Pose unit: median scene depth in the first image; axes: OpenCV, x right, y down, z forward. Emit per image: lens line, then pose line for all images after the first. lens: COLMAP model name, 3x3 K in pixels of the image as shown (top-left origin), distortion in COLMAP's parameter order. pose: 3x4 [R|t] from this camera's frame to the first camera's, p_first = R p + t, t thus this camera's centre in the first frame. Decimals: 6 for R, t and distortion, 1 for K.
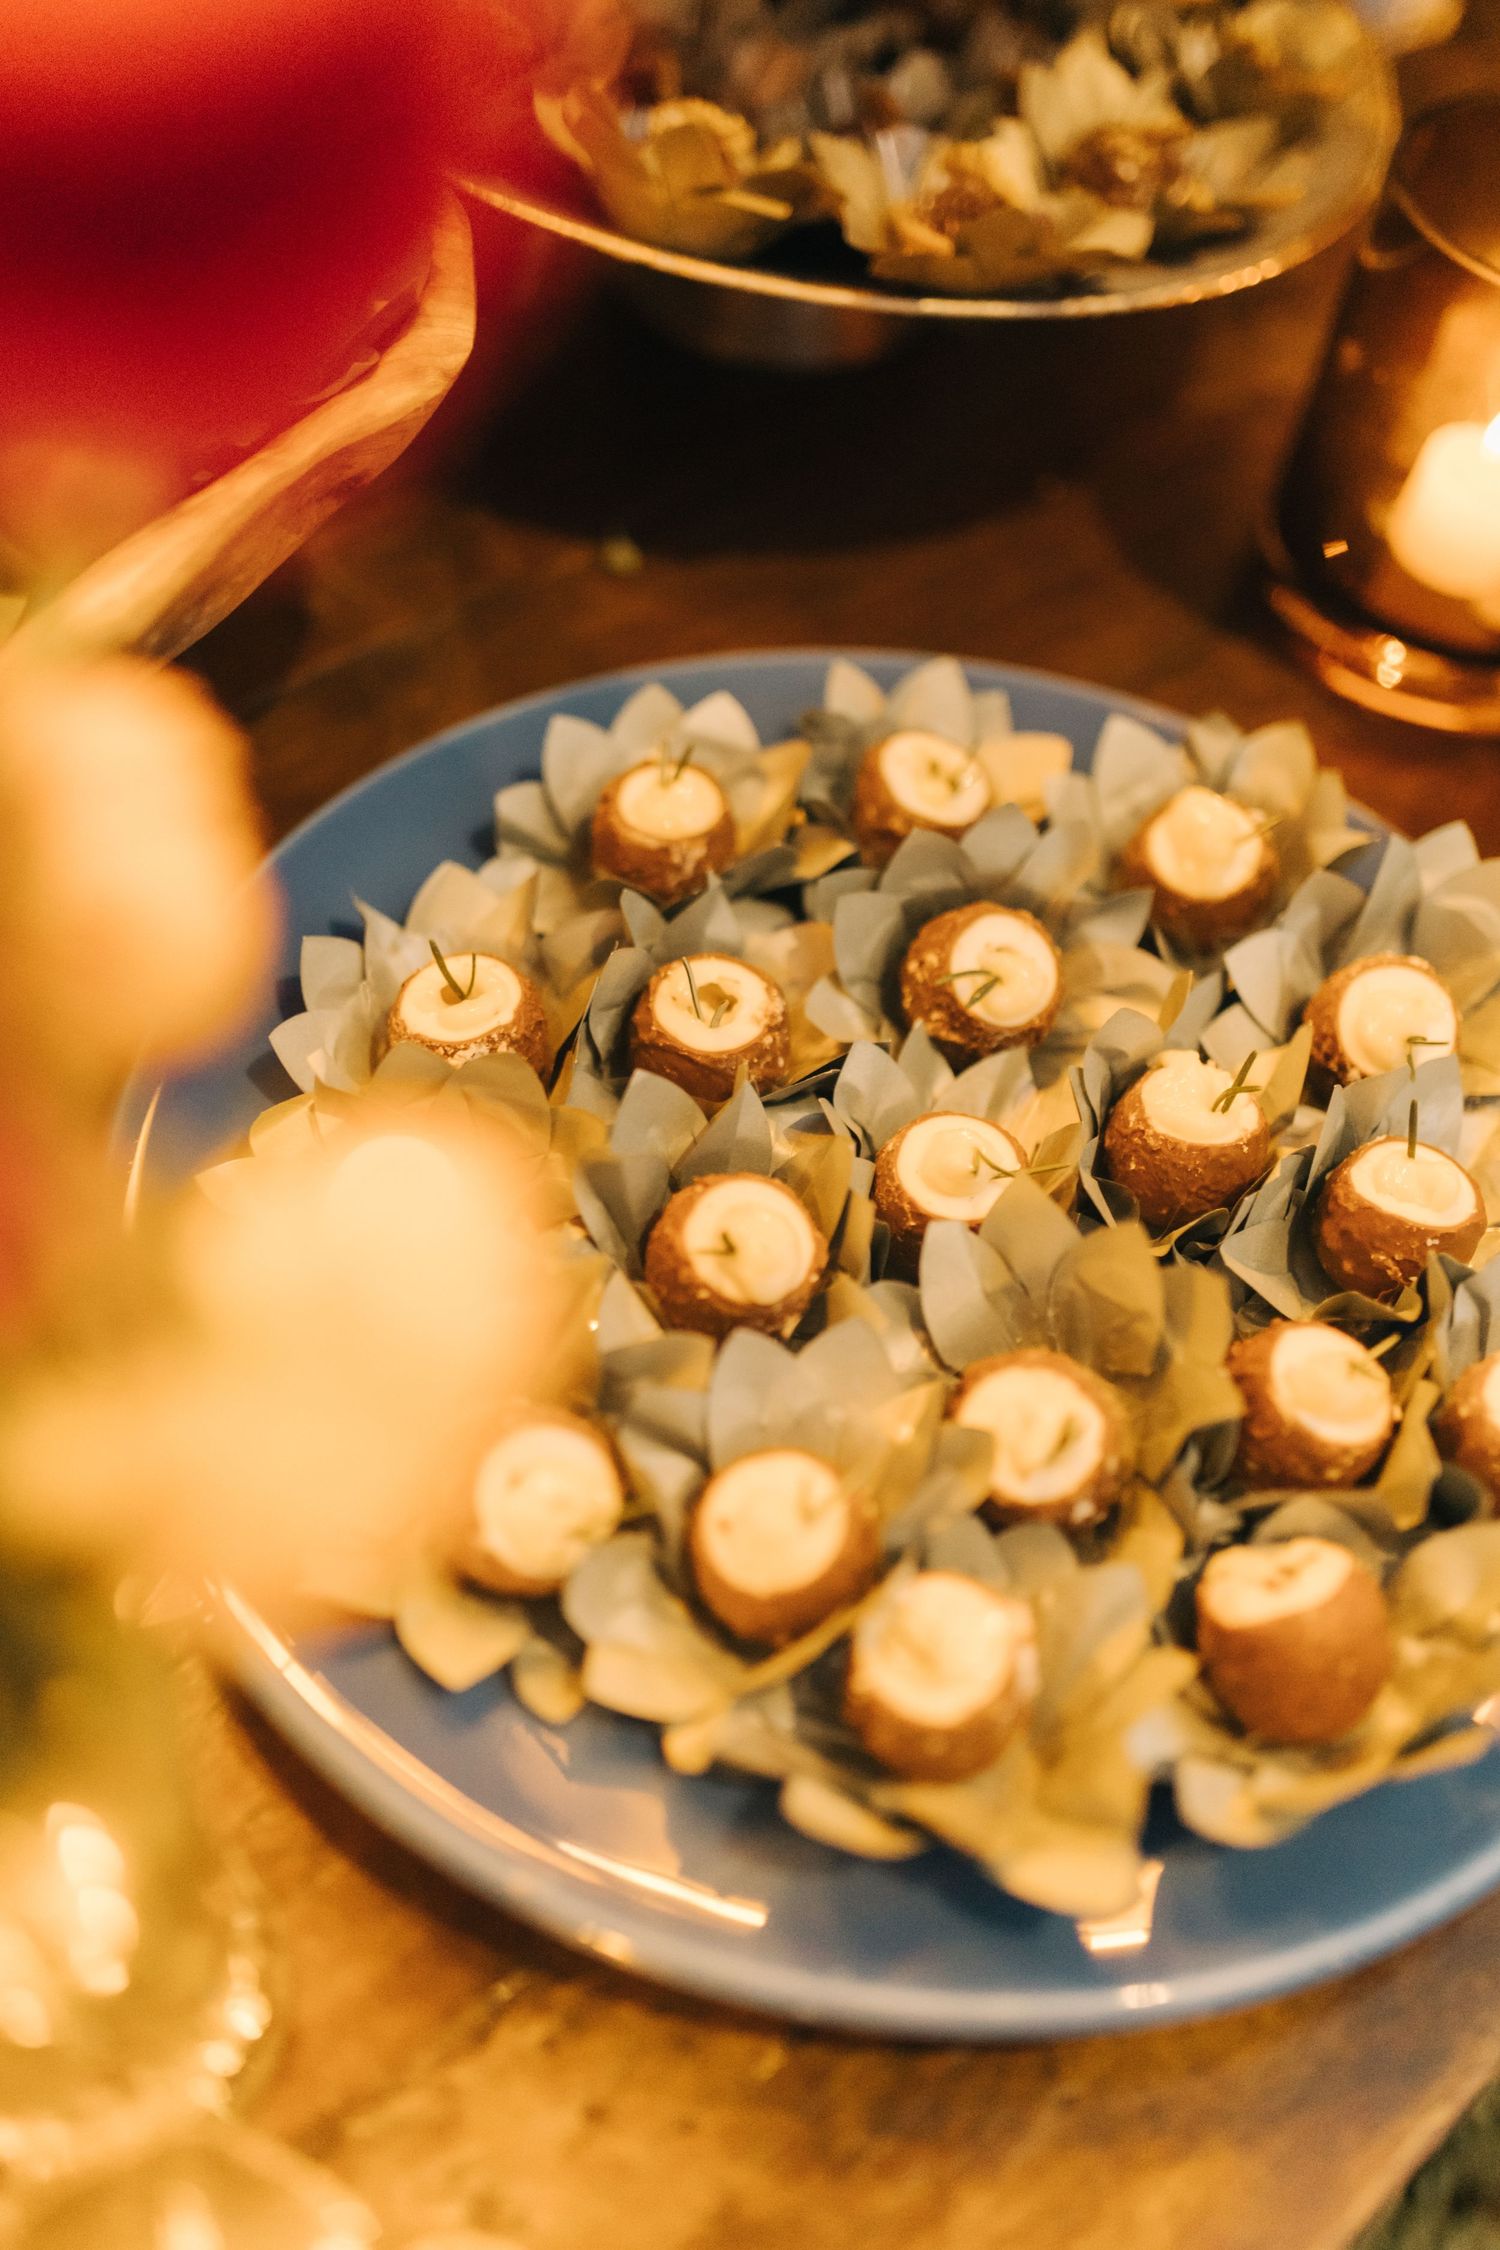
lens RADIAL K [[2177.2, 0, 750.4], [0, 2177.2, 1126.0], [0, 0, 1]] dist [0.015213, 0.000000]
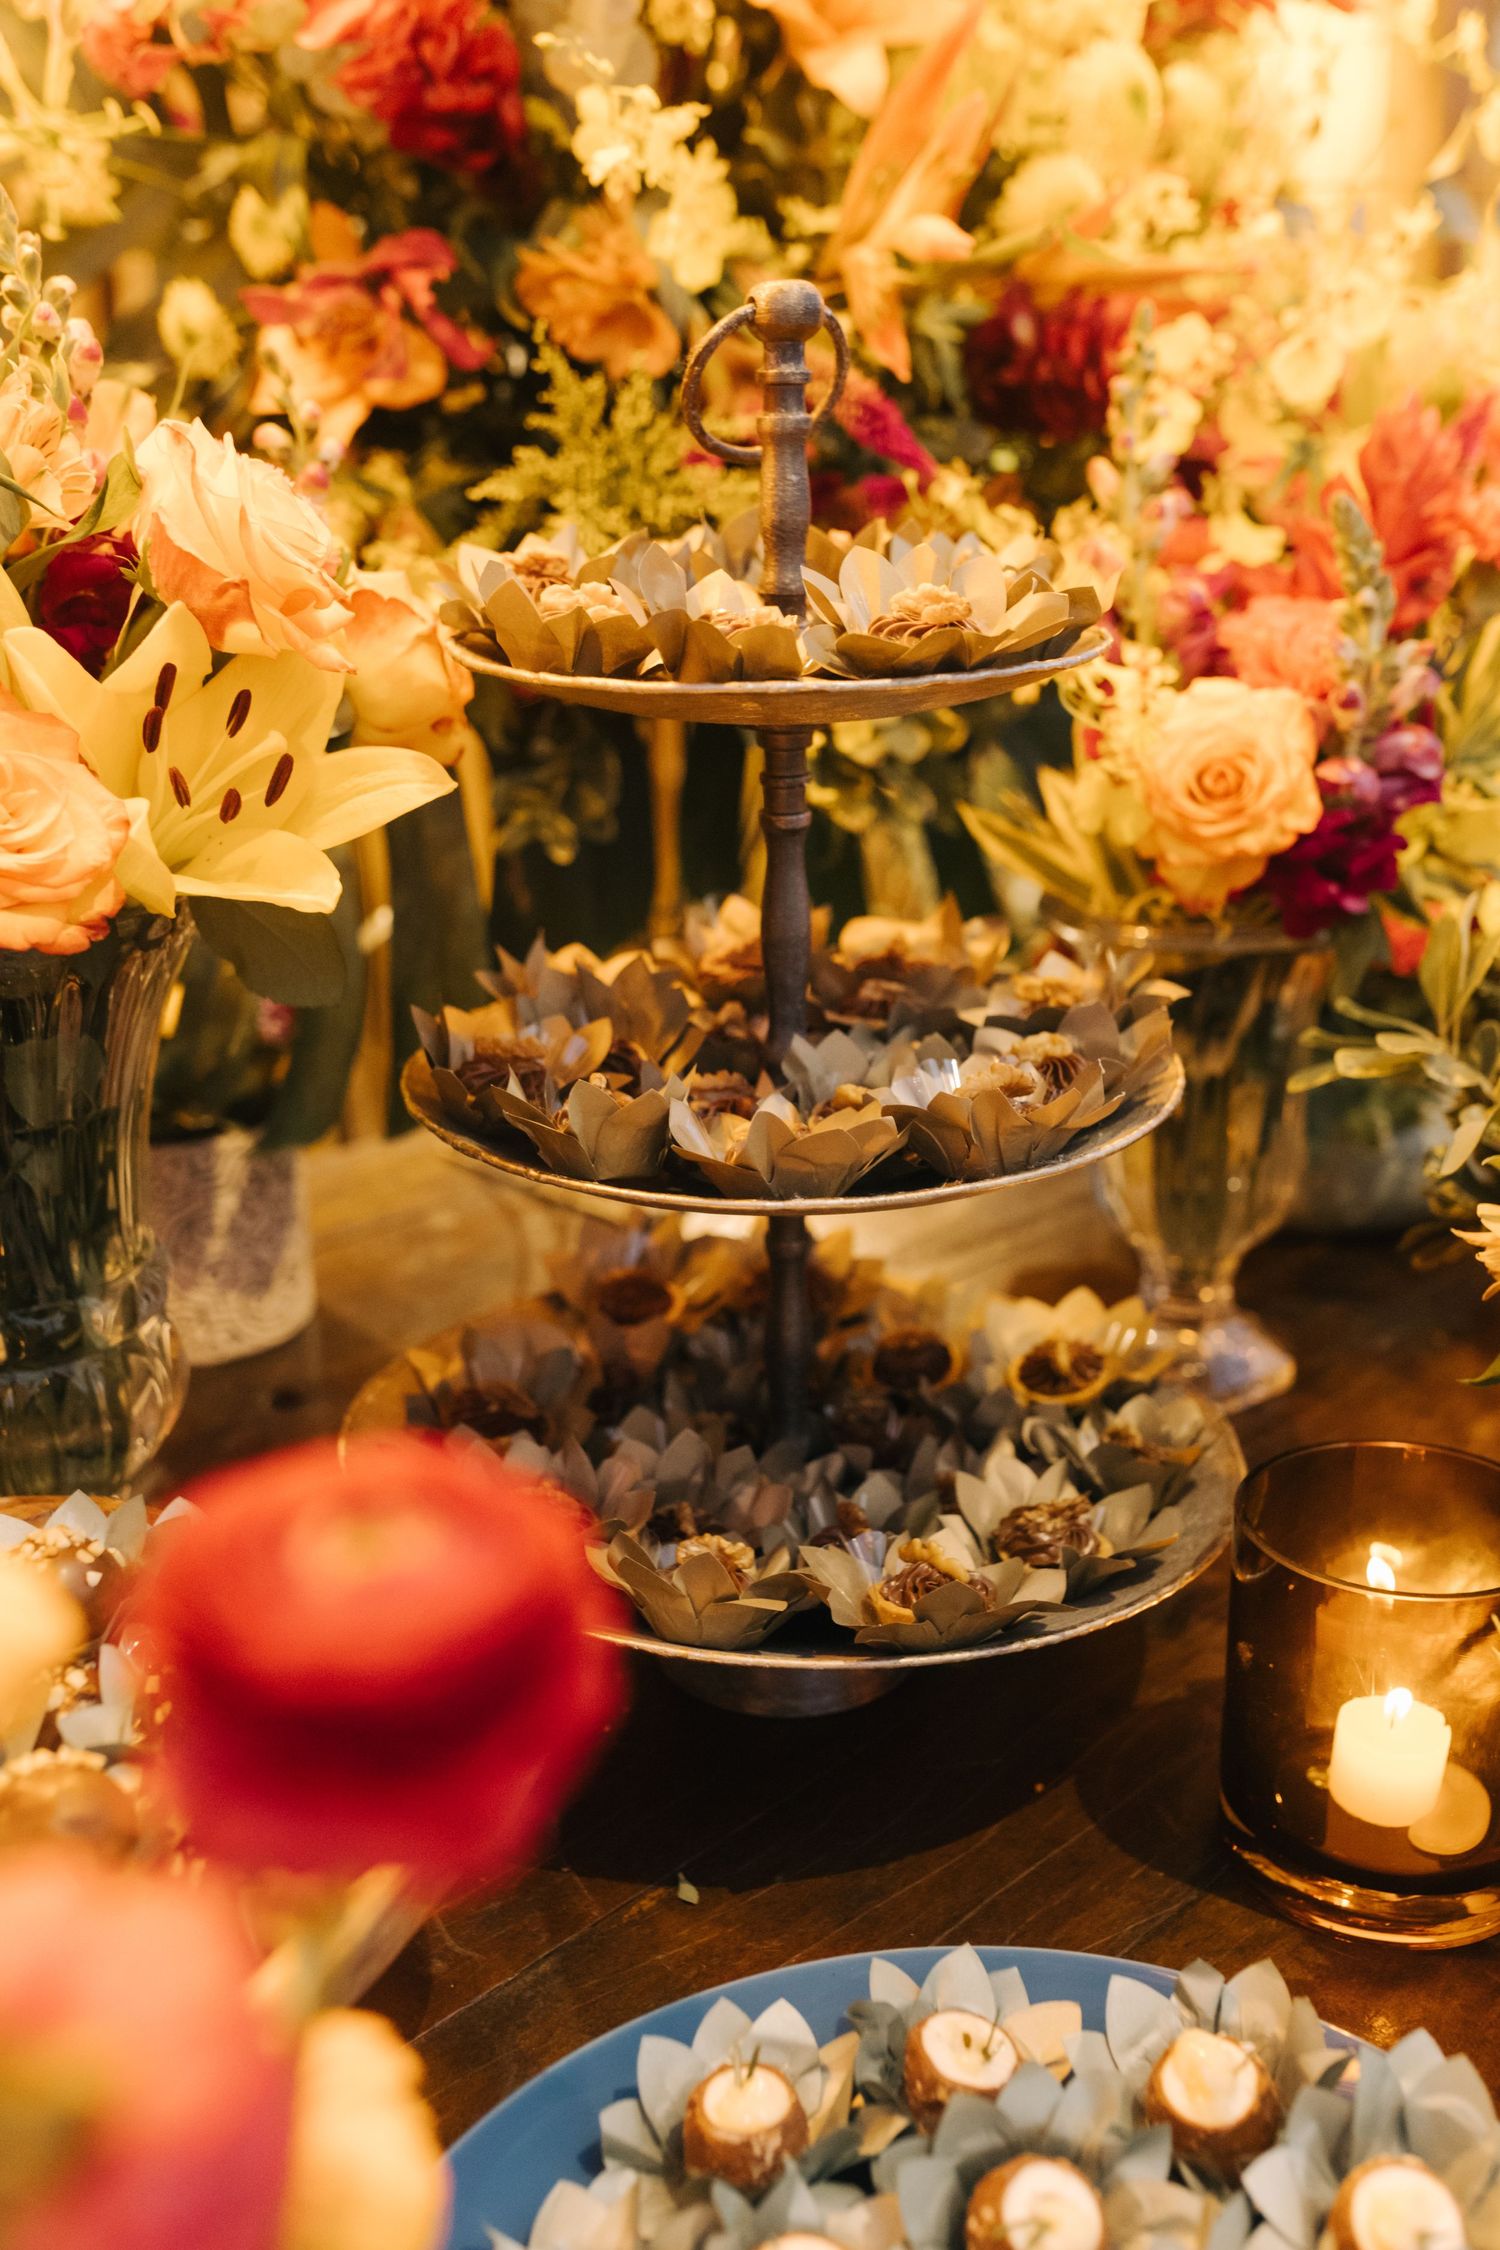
lens RADIAL K [[2177.2, 0, 755.6], [0, 2177.2, 1126.7], [0, 0, 1]] dist [0.015213, 0.000000]
pose [[0.991153, -0.132117, 0.012708, 0.020872], [0.116730, 0.822118, -0.557222, 0.071428], [0.063171, 0.553775, 0.830266, -0.250794]]
